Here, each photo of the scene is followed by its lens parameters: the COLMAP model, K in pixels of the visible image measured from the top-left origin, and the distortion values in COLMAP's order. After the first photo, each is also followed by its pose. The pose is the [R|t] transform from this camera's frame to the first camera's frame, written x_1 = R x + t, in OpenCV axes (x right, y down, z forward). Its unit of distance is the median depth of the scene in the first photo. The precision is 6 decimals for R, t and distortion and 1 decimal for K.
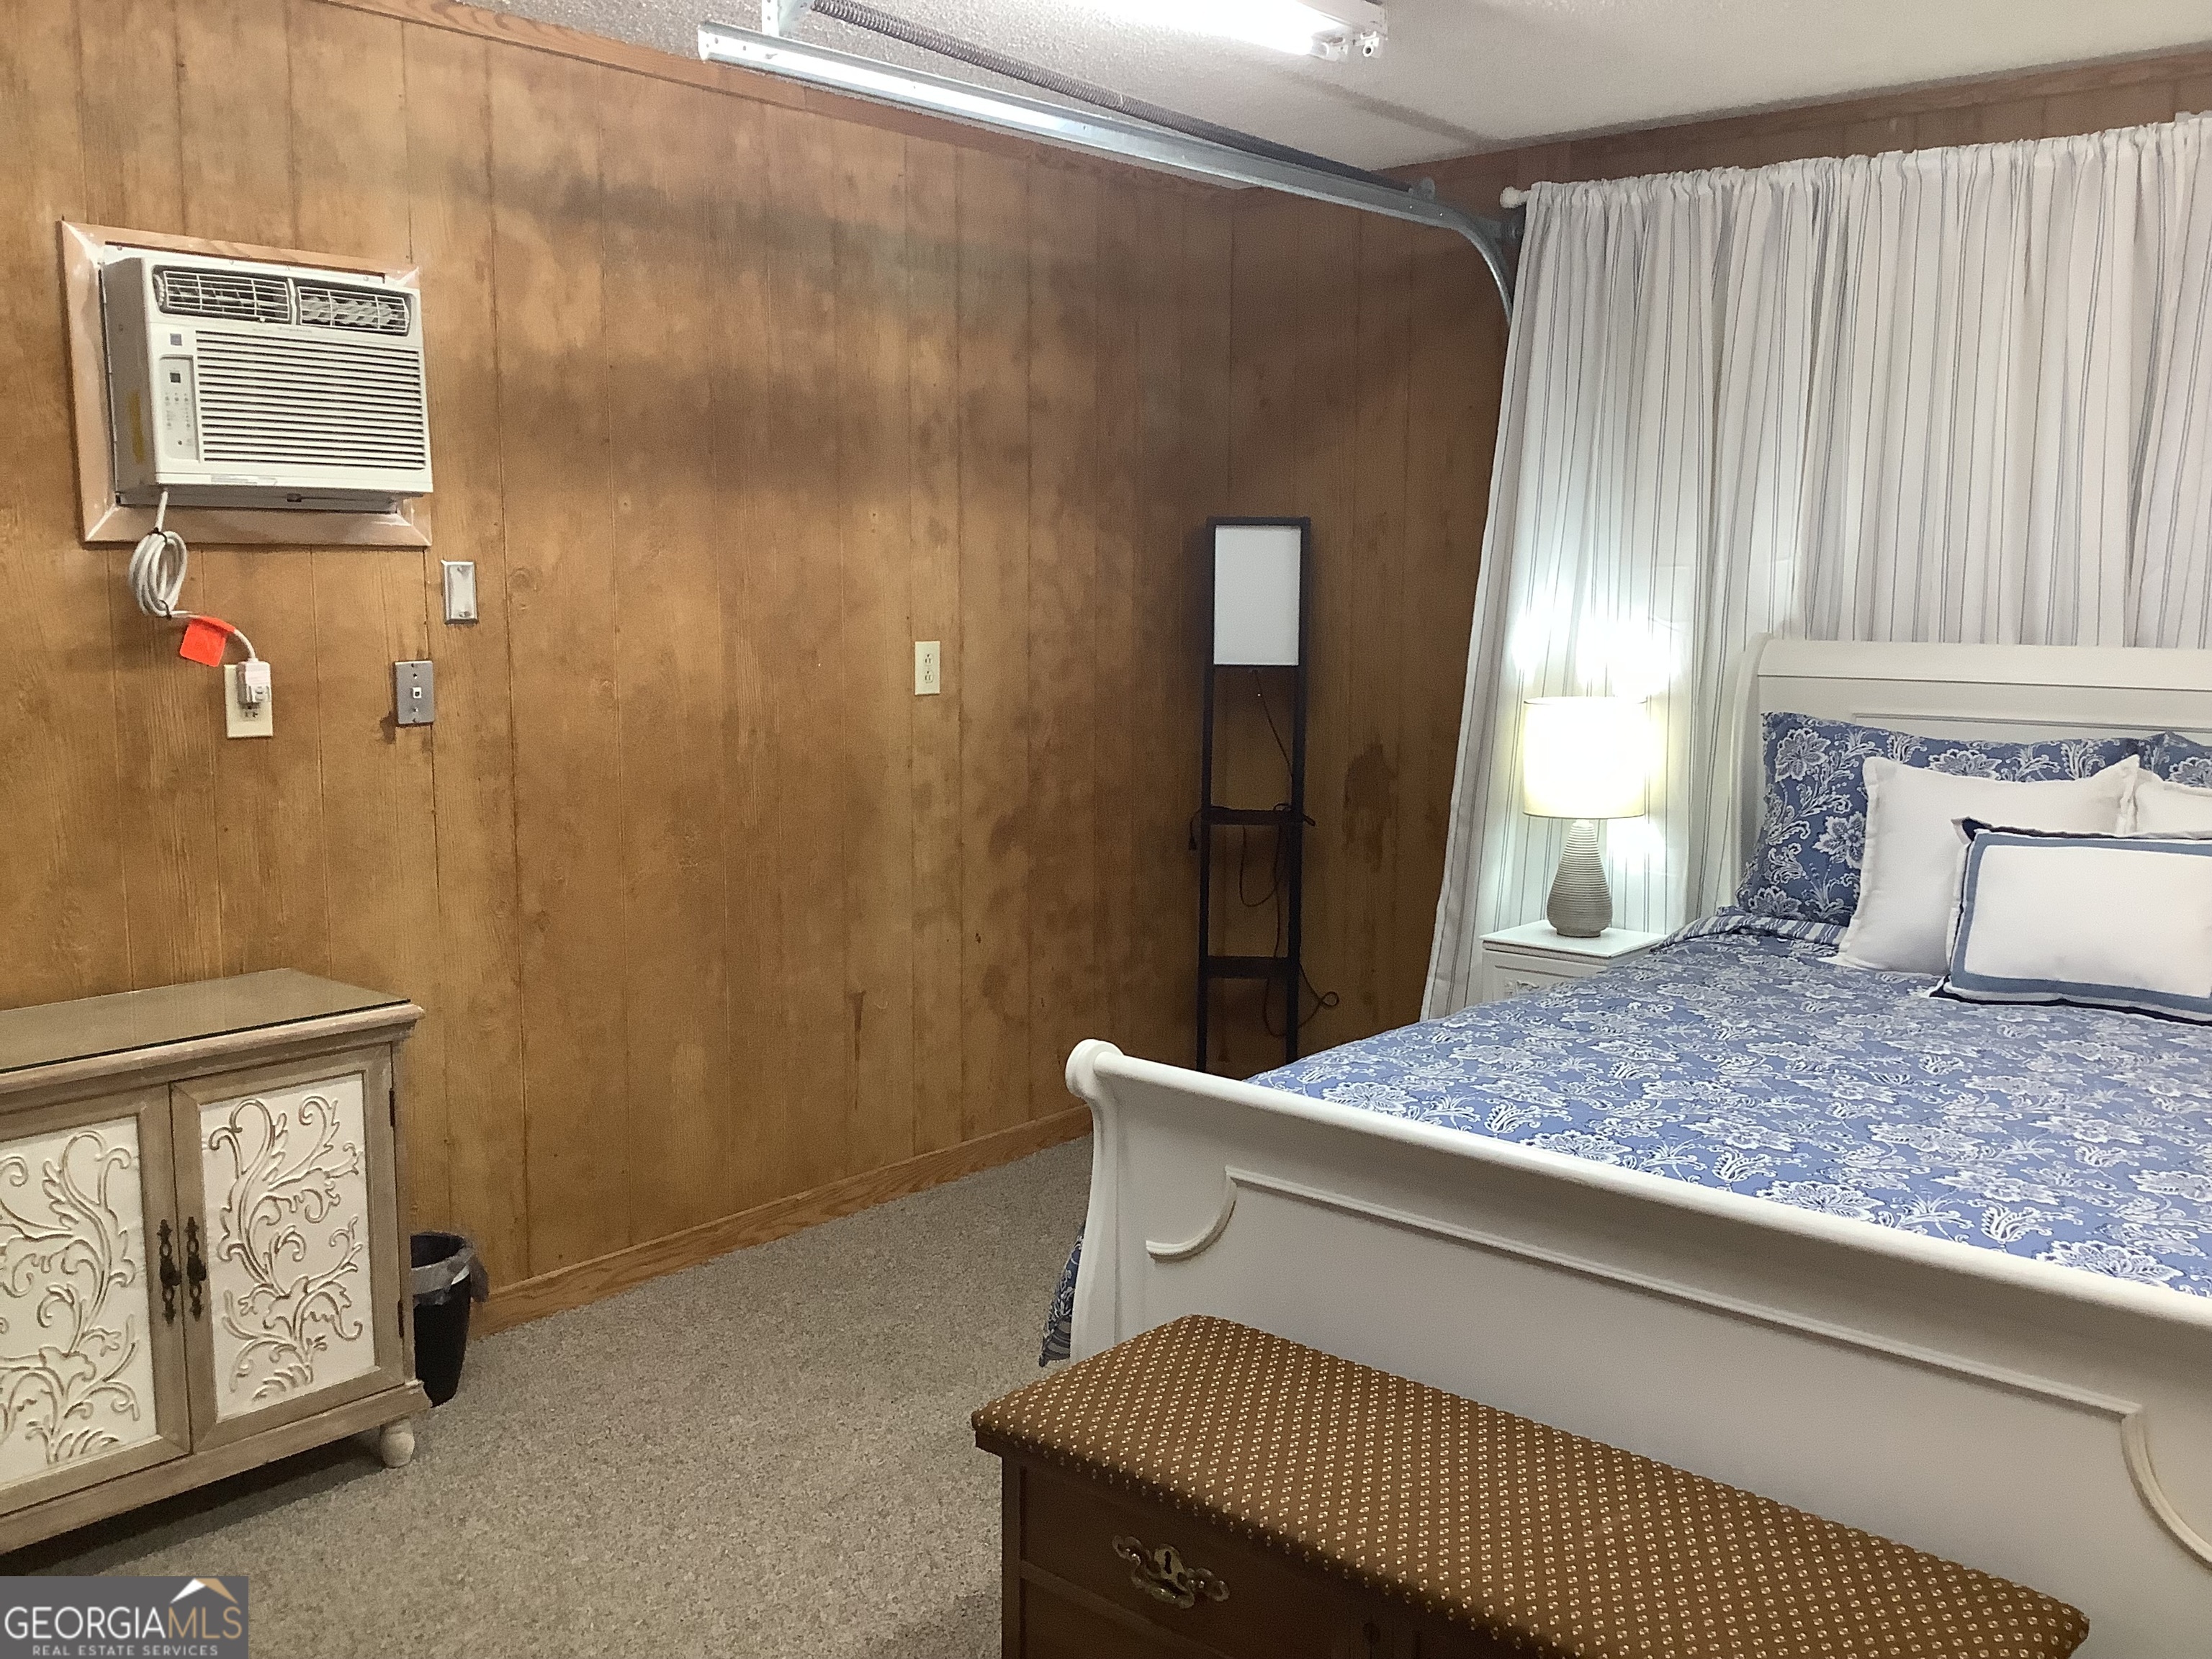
lens RADIAL K [[1996.8, 0, 1106.0], [0, 1996.8, 829.5], [0, 0, 1]] dist [0.089912, -0.170802]
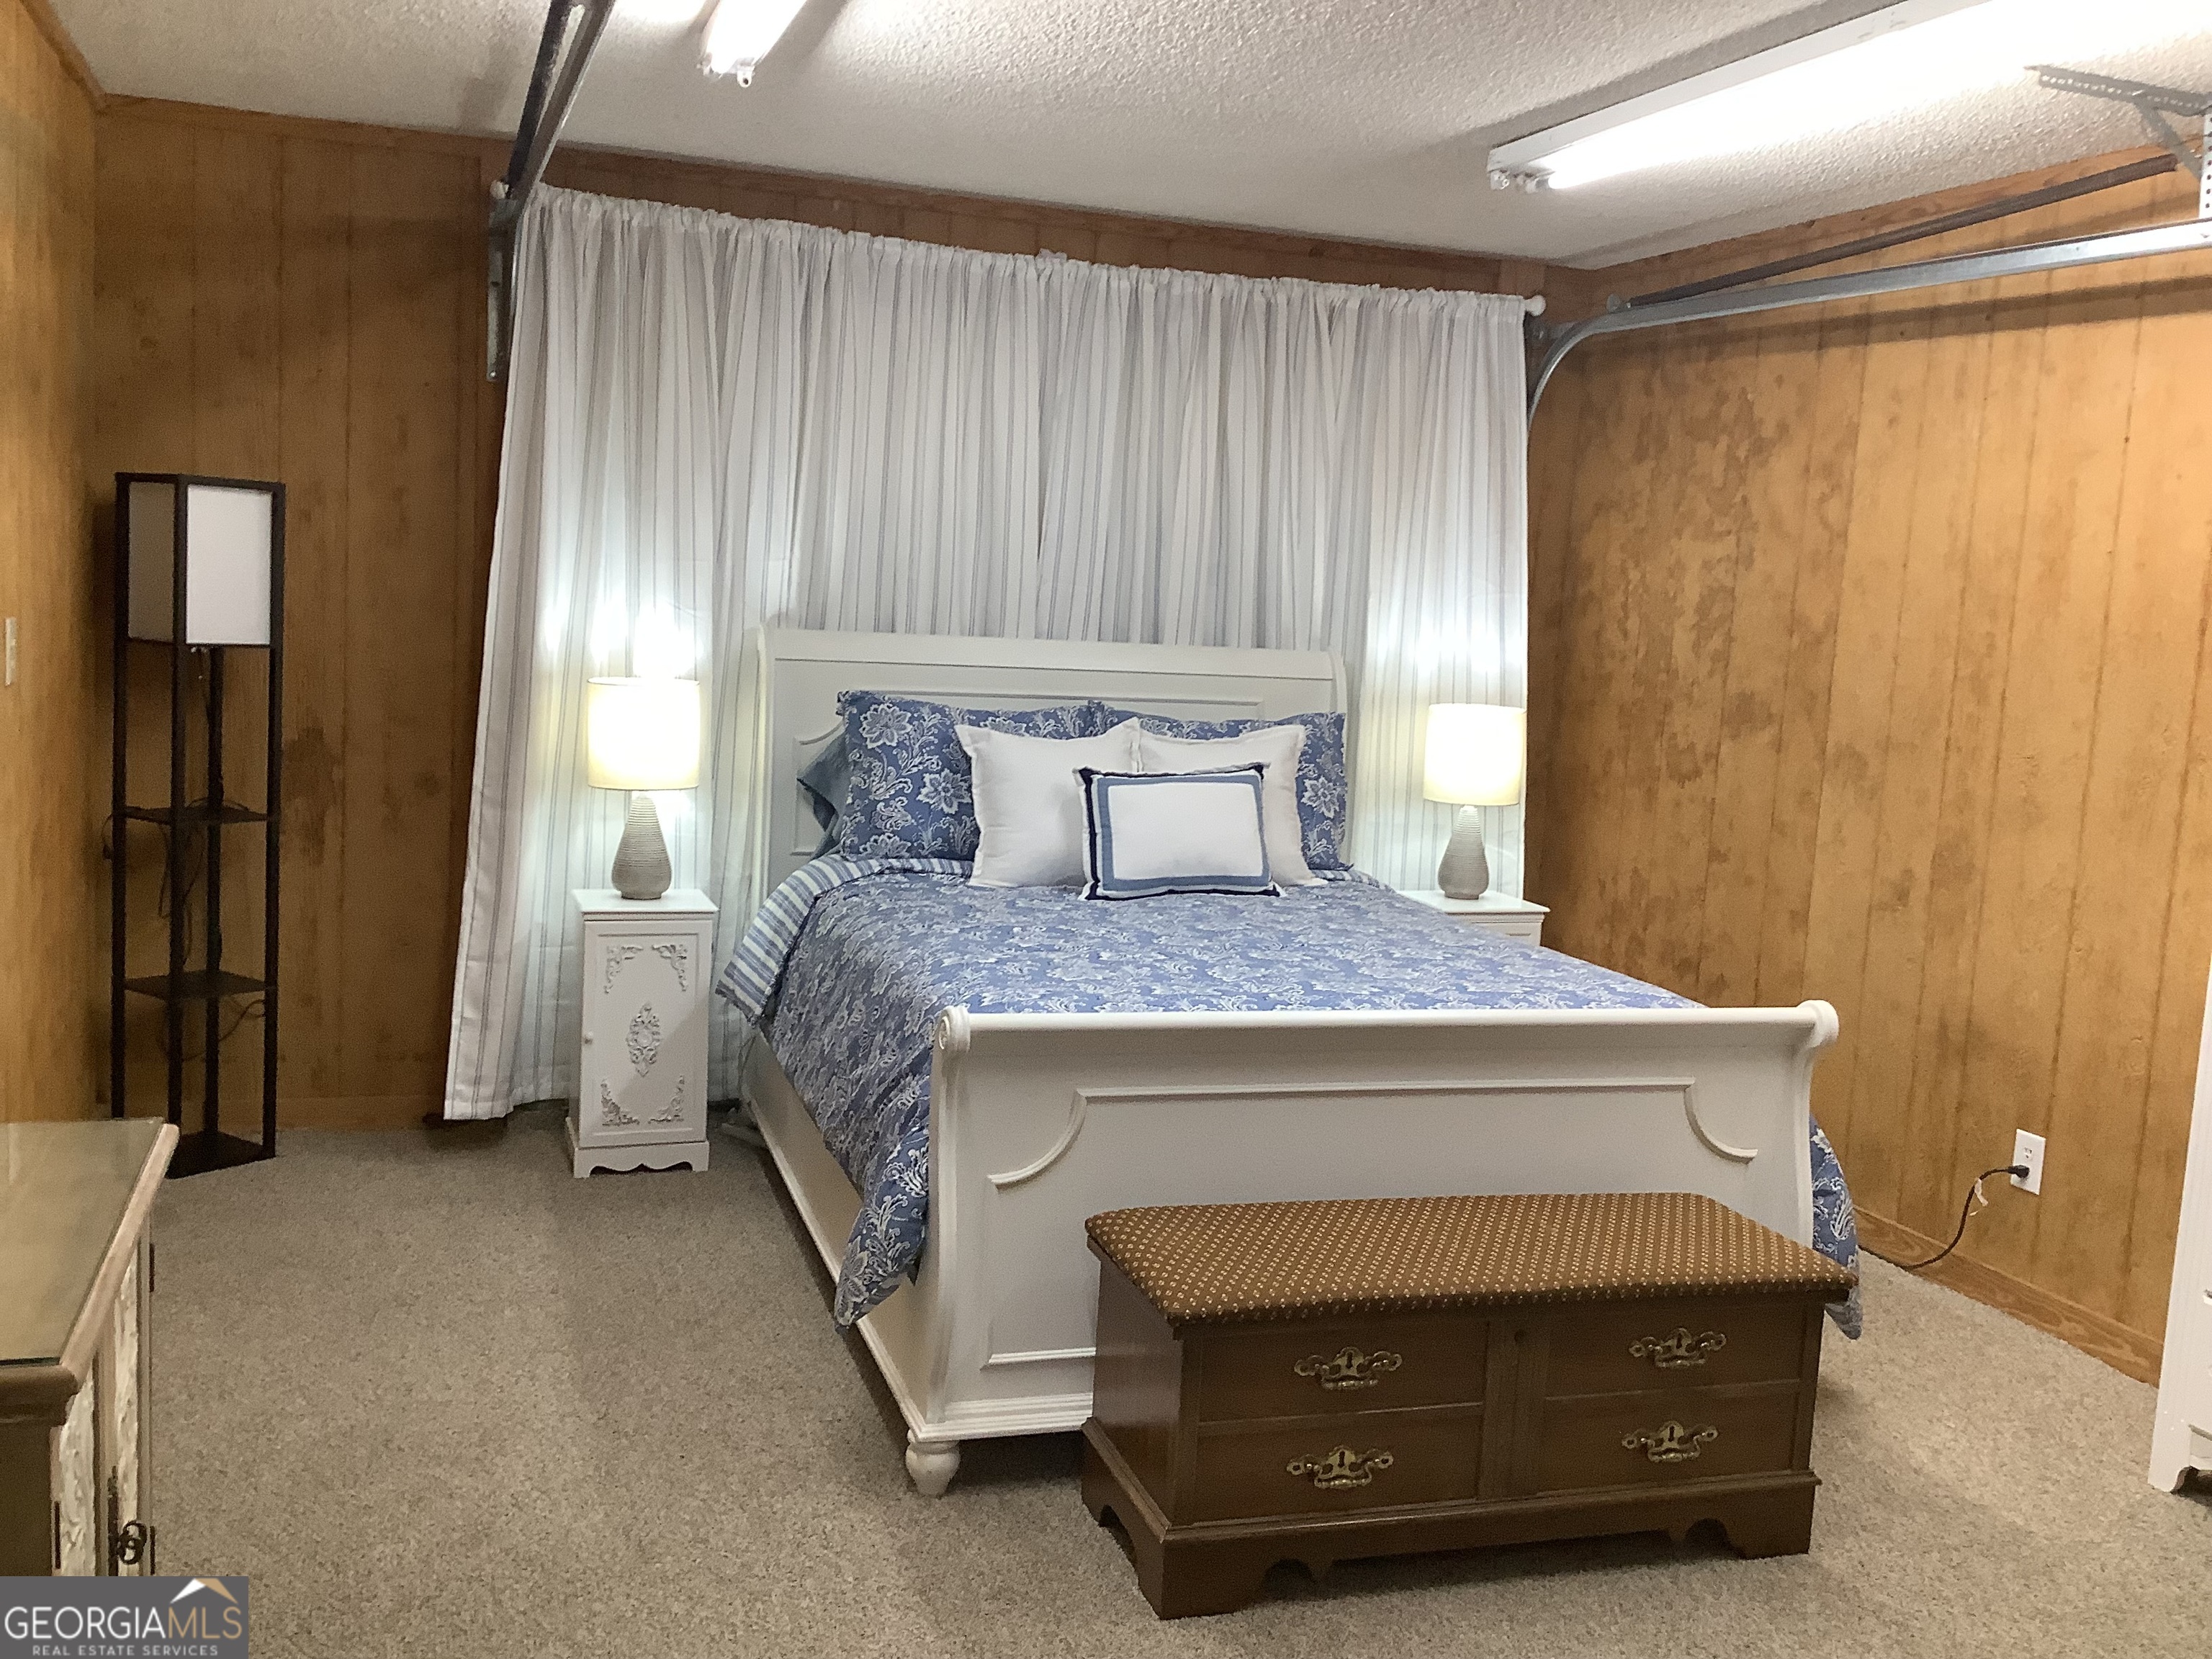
lens RADIAL K [[1996.8, 0, 1106.0], [0, 1996.8, 829.5], [0, 0, 1]] dist [0.089912, -0.170802]
pose [[0.520201, -0.077988, 0.850476, -0.571457], [0.060448, 0.996687, 0.054422, -0.029097], [-0.851902, 0.023099, 0.523191, 0.227699]]
